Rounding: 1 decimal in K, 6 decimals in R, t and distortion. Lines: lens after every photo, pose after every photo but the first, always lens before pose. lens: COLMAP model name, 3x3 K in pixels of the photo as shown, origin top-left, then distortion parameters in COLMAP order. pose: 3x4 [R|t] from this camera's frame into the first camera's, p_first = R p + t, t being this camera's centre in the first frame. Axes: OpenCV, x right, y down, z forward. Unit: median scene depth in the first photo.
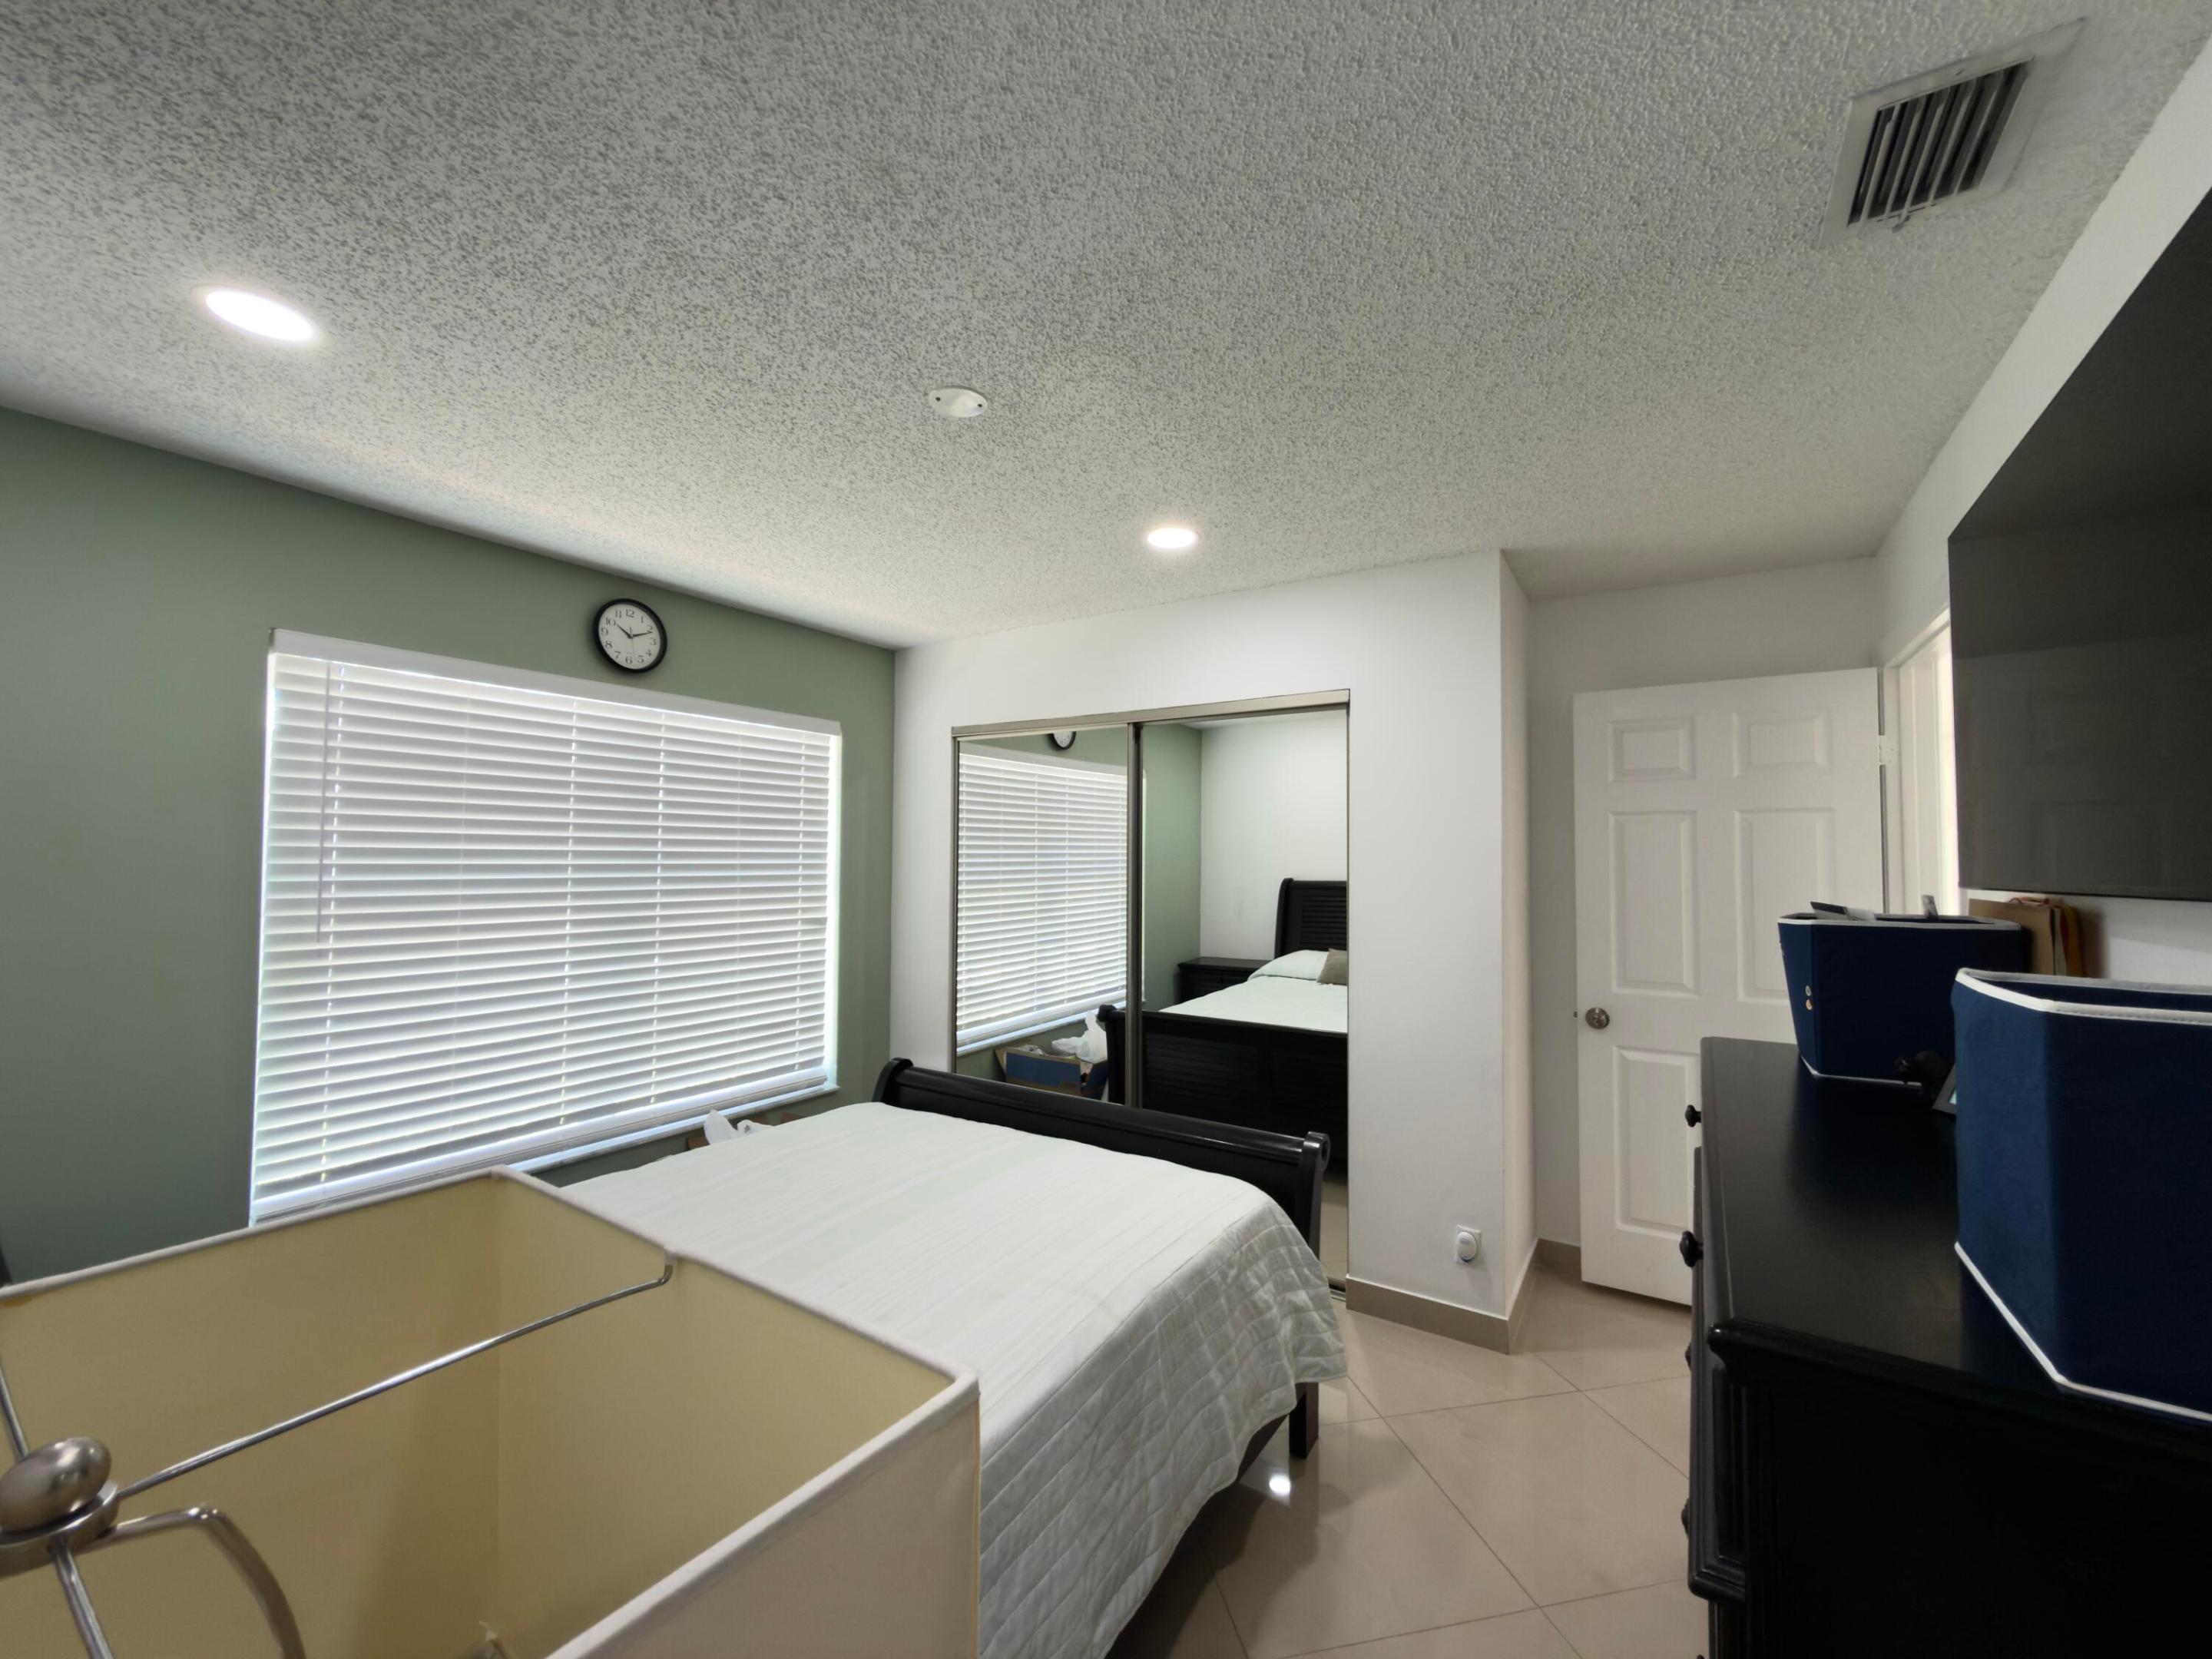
lens RADIAL K [[889.7, 0, 1108.4], [0, 889.7, 824.8], [0, 0, 1]] dist [-0.000588, 0.000355]
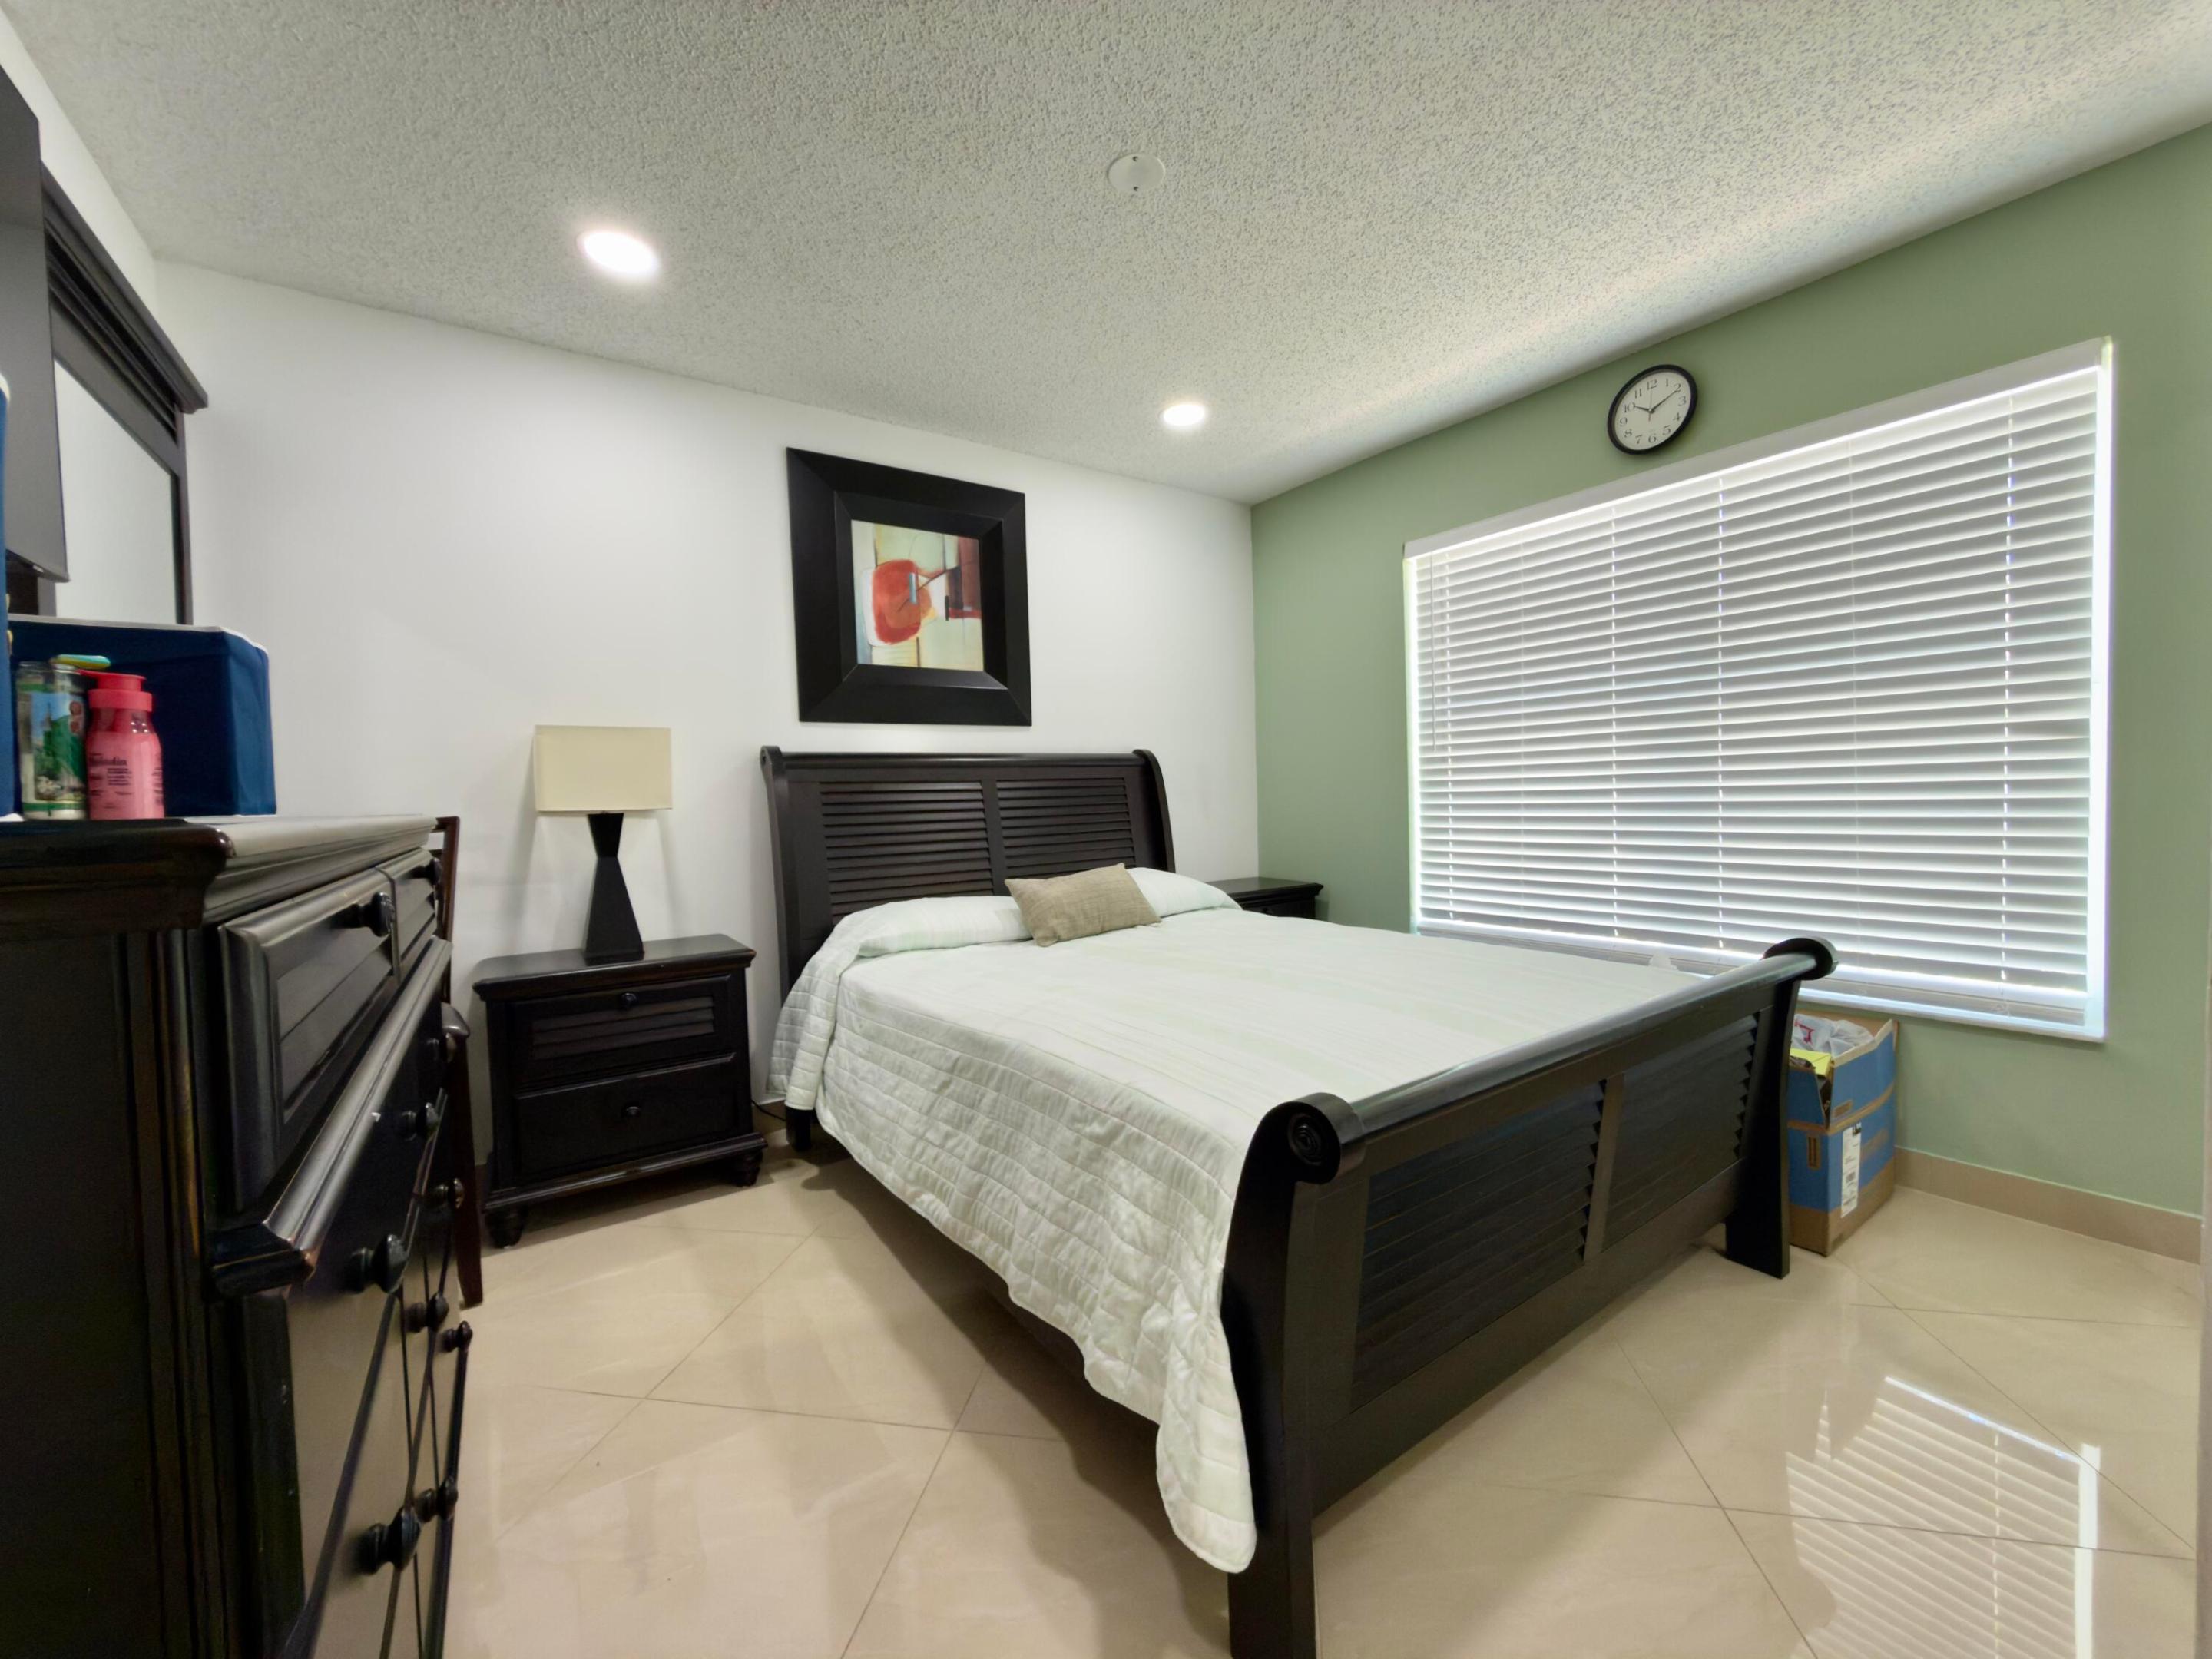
lens RADIAL K [[889.7, 0, 1105.6], [0, 889.7, 826.1], [0, 0, 1]] dist [-0.000588, 0.000355]
pose [[-0.379033, 0.042038, -0.924428, 0.489312], [0.064915, 0.997715, 0.018755, 0.144904], [0.923104, -0.052900, -0.380895, 0.792105]]
